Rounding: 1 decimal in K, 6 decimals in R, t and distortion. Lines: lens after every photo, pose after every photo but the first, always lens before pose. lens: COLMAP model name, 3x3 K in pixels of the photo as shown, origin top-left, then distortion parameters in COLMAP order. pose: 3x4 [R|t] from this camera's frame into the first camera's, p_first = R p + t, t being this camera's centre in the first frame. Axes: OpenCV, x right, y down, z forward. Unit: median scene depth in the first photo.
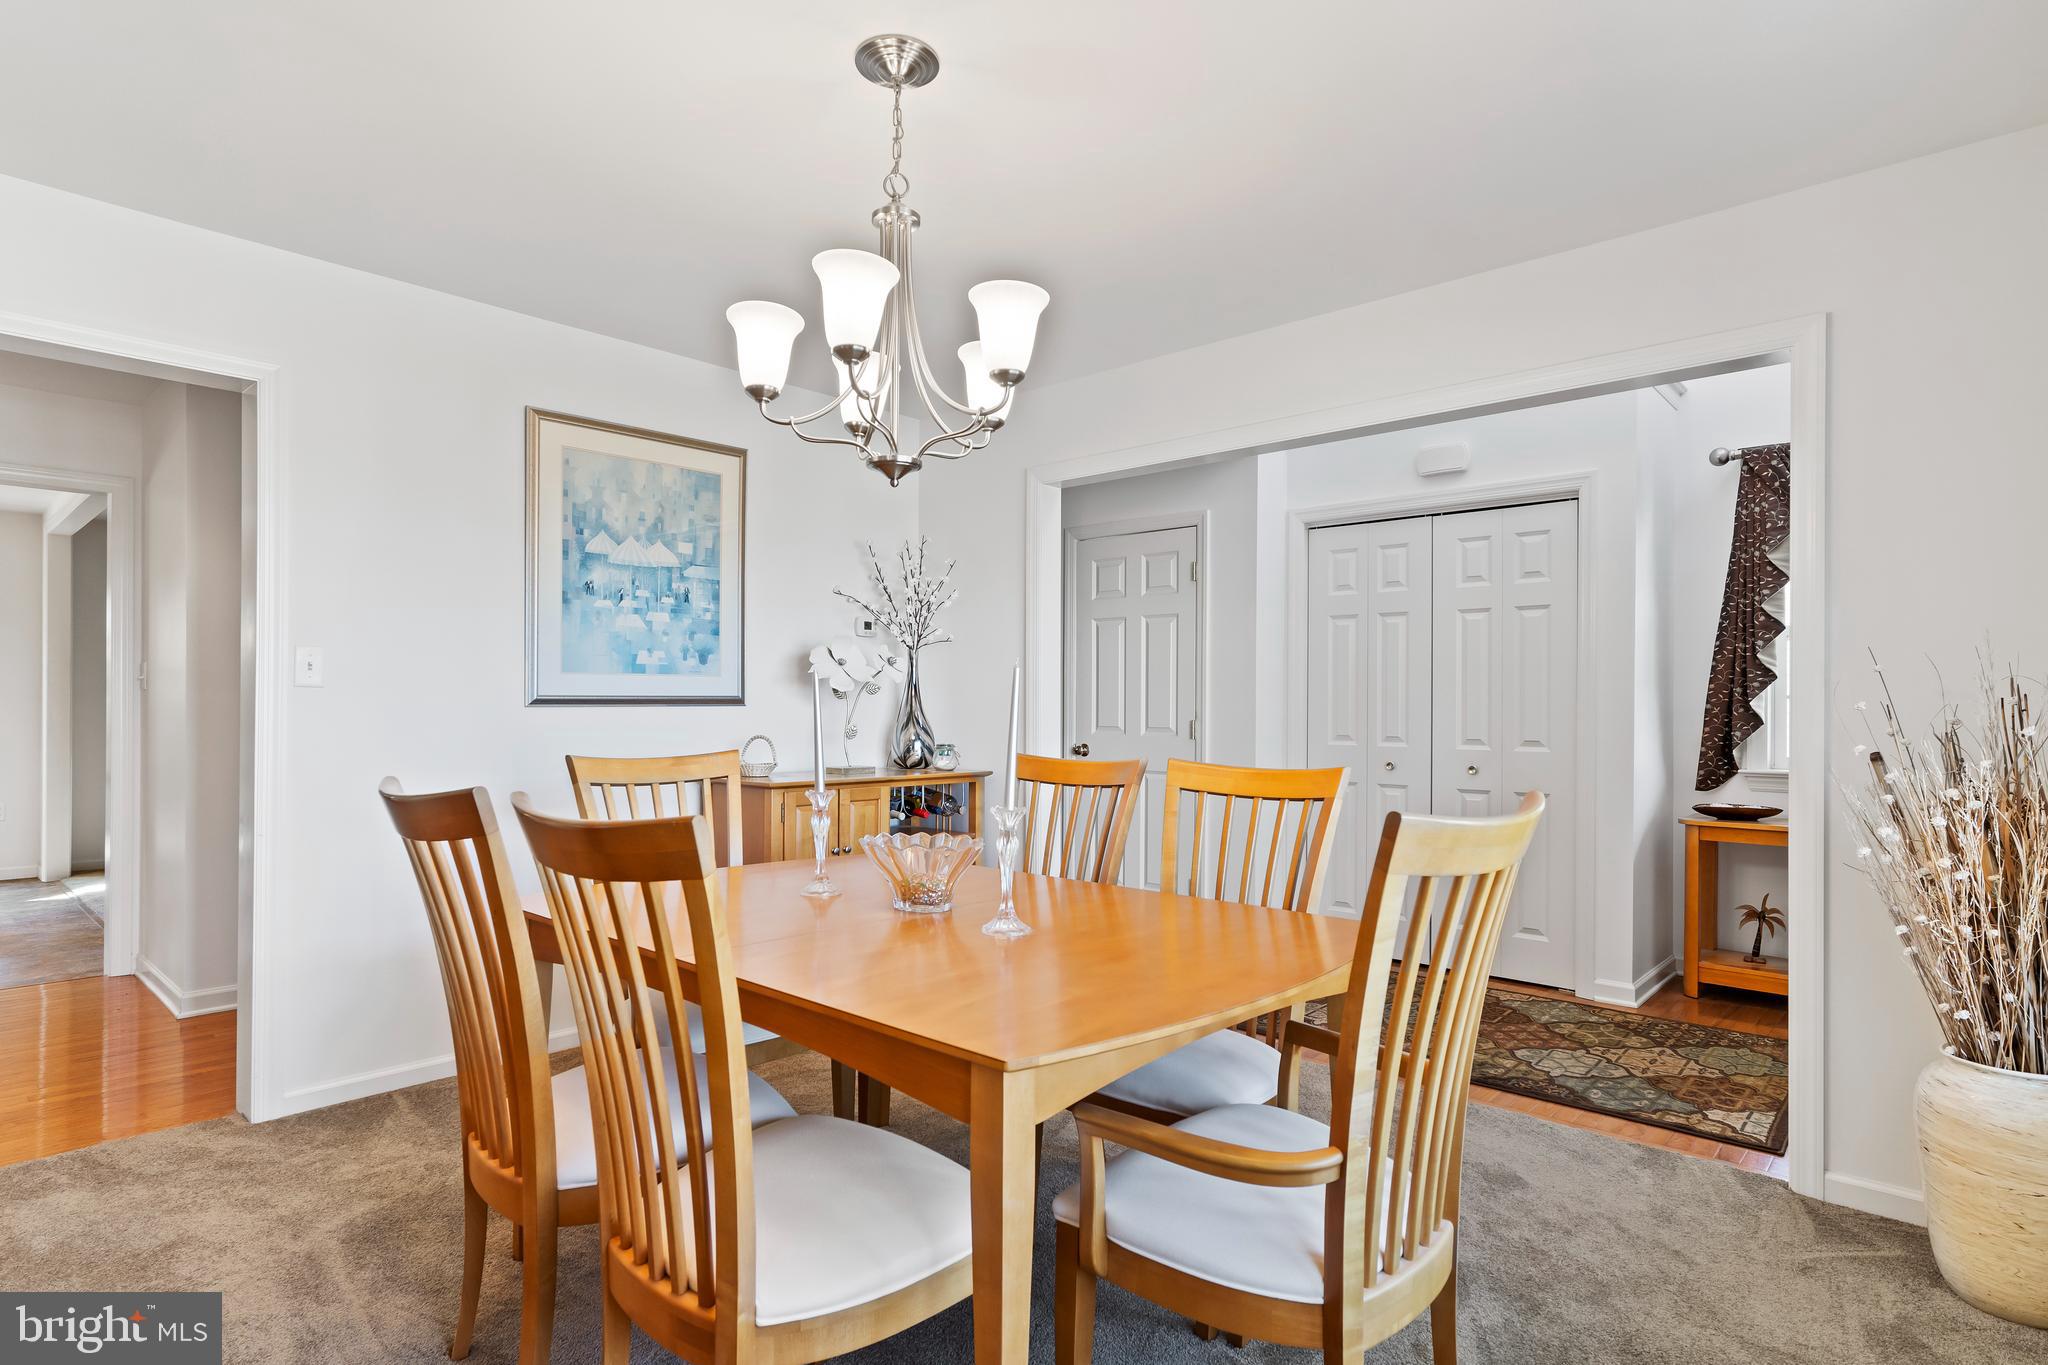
lens RADIAL K [[1046.8, 0, 1019.2], [0, 1046.8, 667.2], [0, 0, 1]] dist [-0.001680, -0.000158]
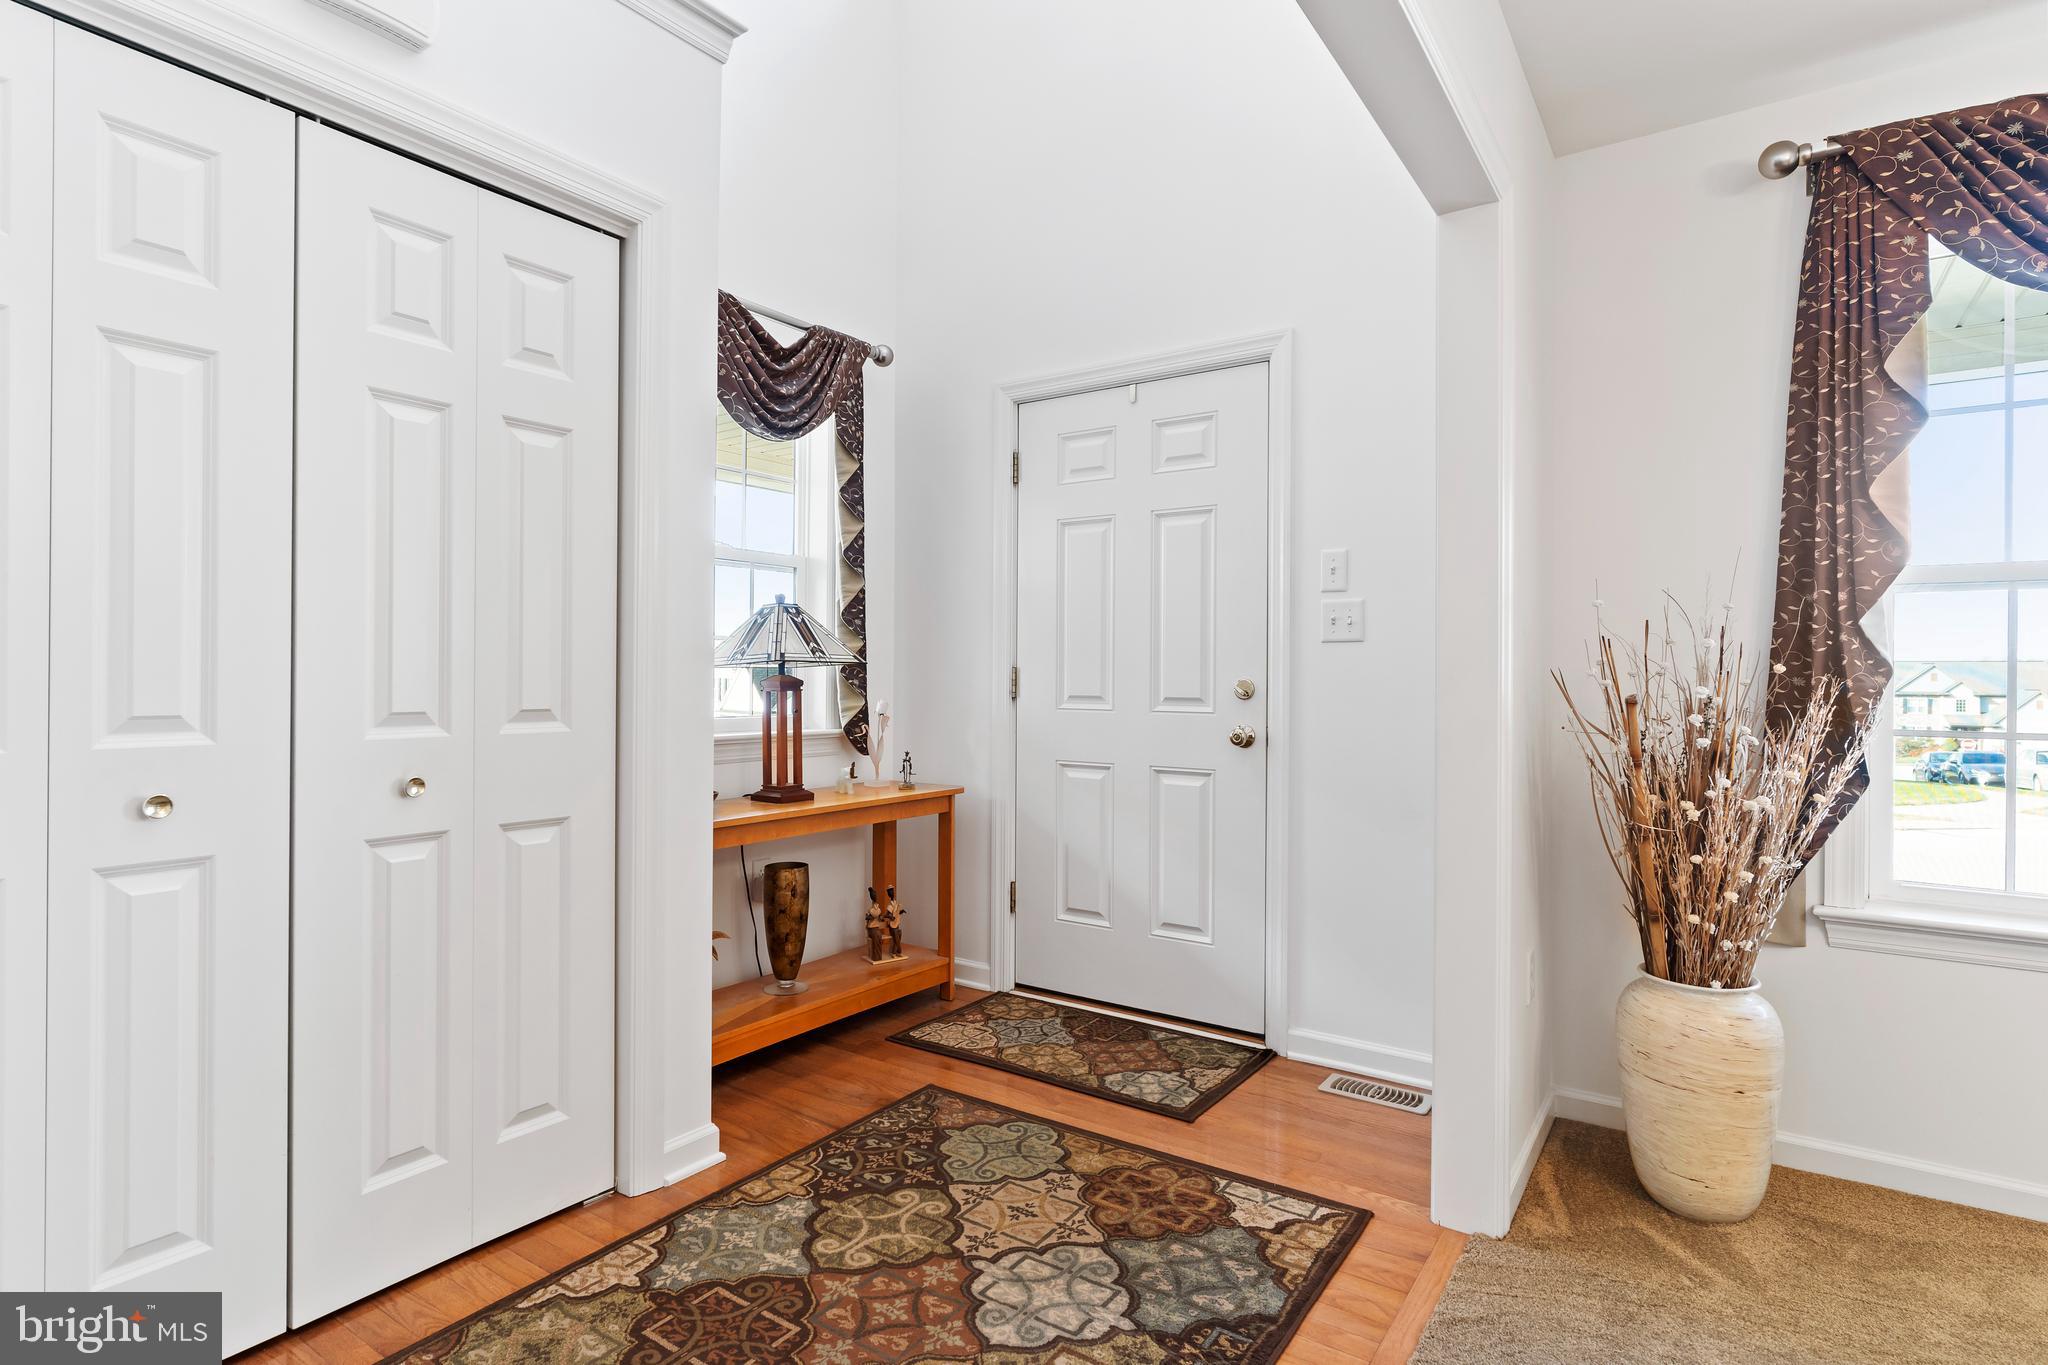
lens RADIAL K [[1046.8, 0, 1019.2], [0, 1046.8, 667.2], [0, 0, 1]] dist [-0.001680, -0.000158]
pose [[-0.131926, 0.003898, 0.991252, -0.009115], [-0.040190, 0.999149, -0.009278, 0.059124], [-0.990445, -0.041063, -0.131657, 1.071472]]
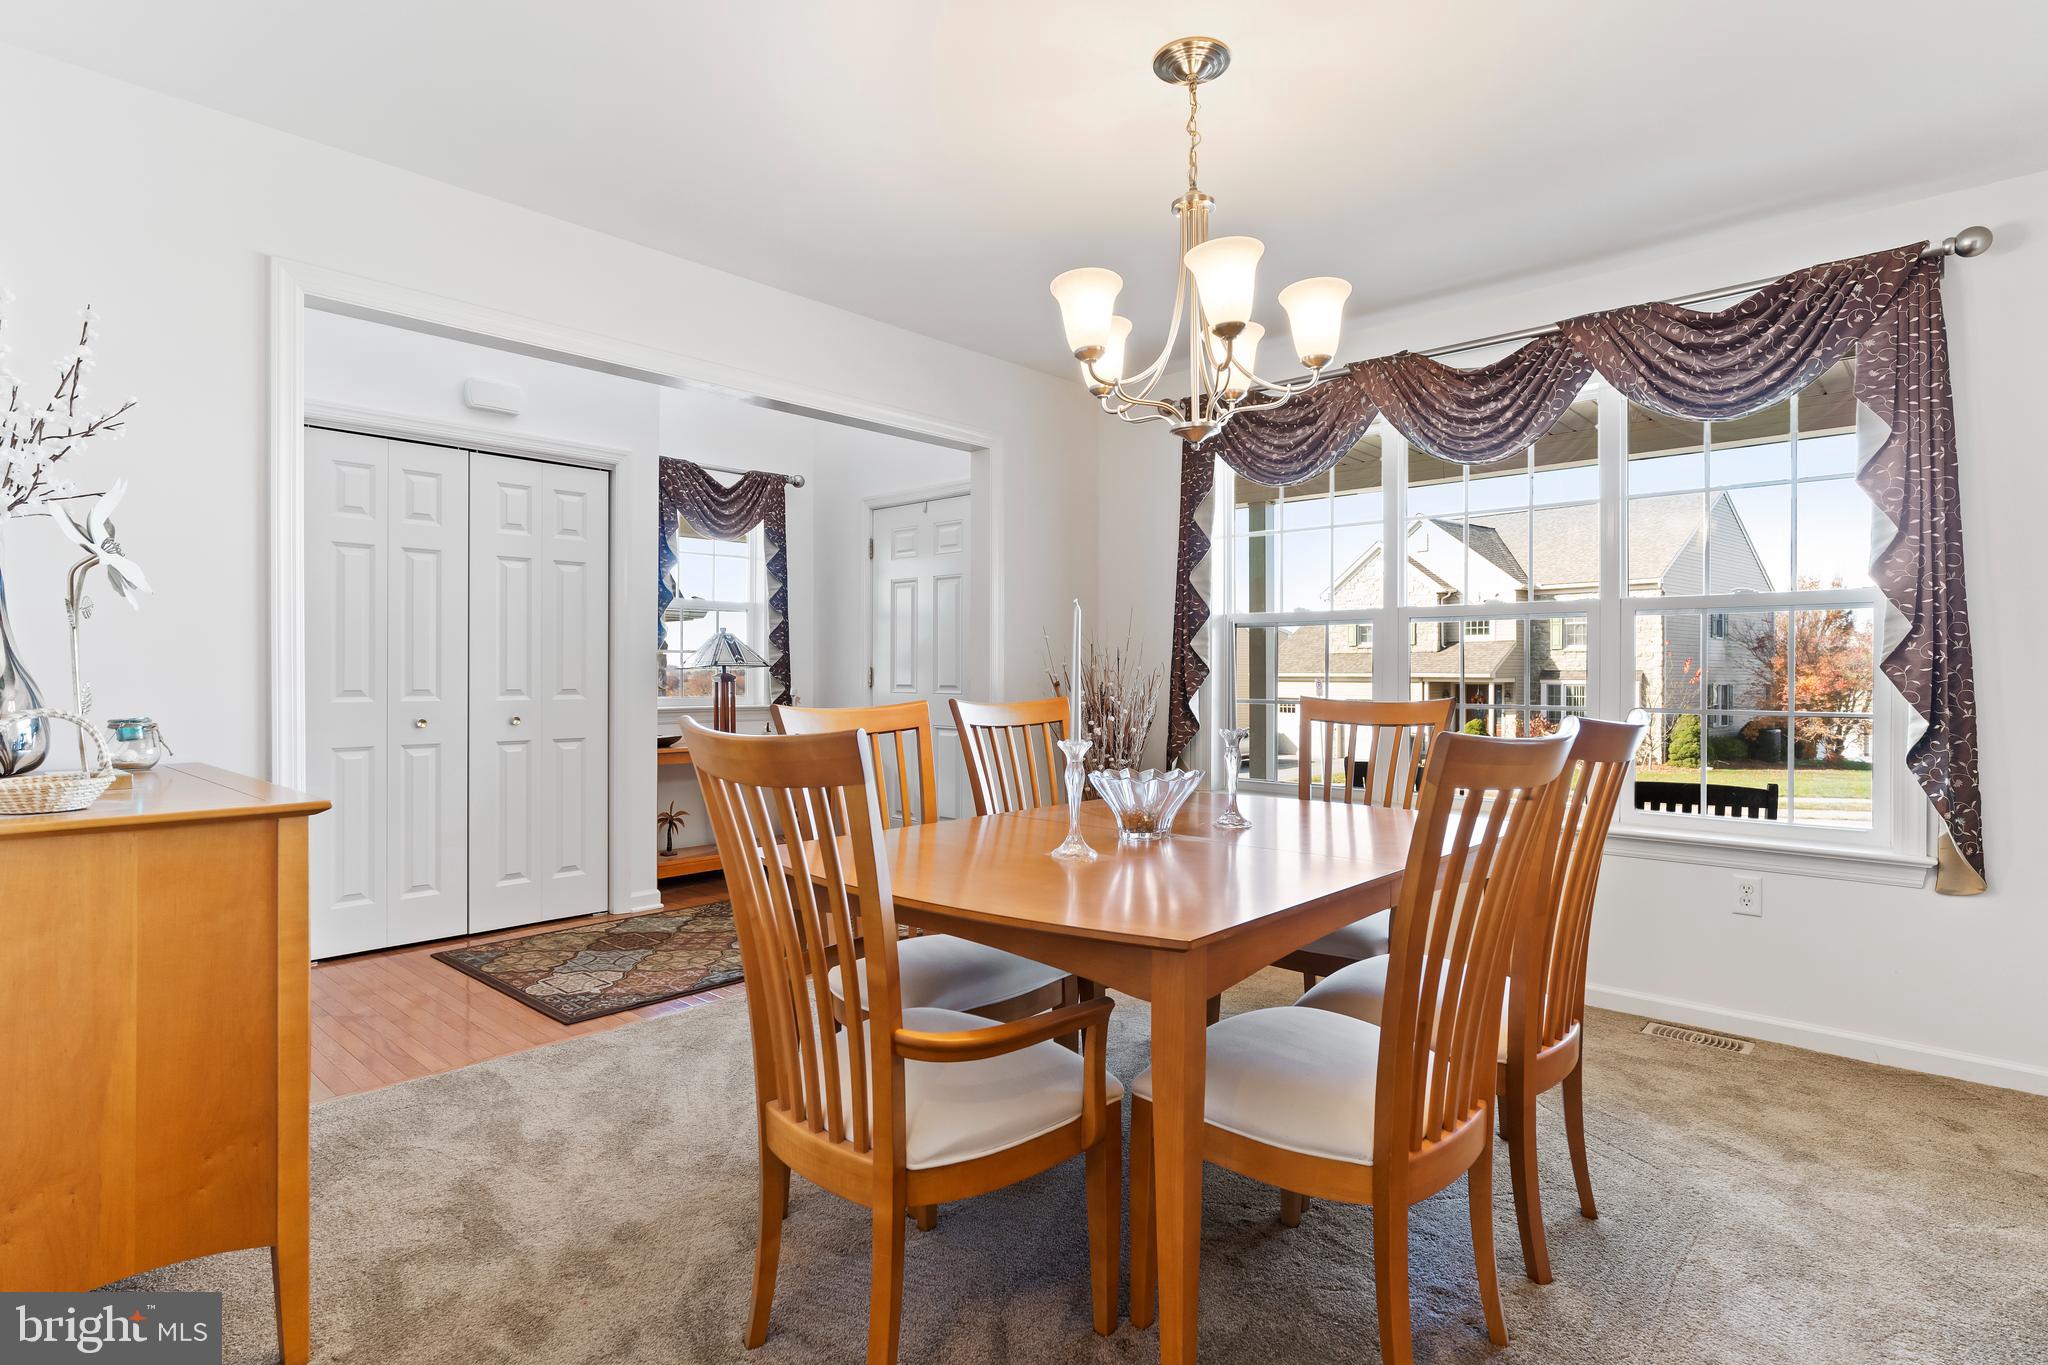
lens RADIAL K [[1061.9, 0, 1021.2], [0, 1061.9, 657.0], [0, 0, 1]] dist [-0.003819, -0.001060]
pose [[0.007311, 0.009938, 0.999924, -0.735588], [-0.035601, 0.999319, -0.009671, 0.040556], [-0.999339, -0.035527, 0.007660, 0.677772]]
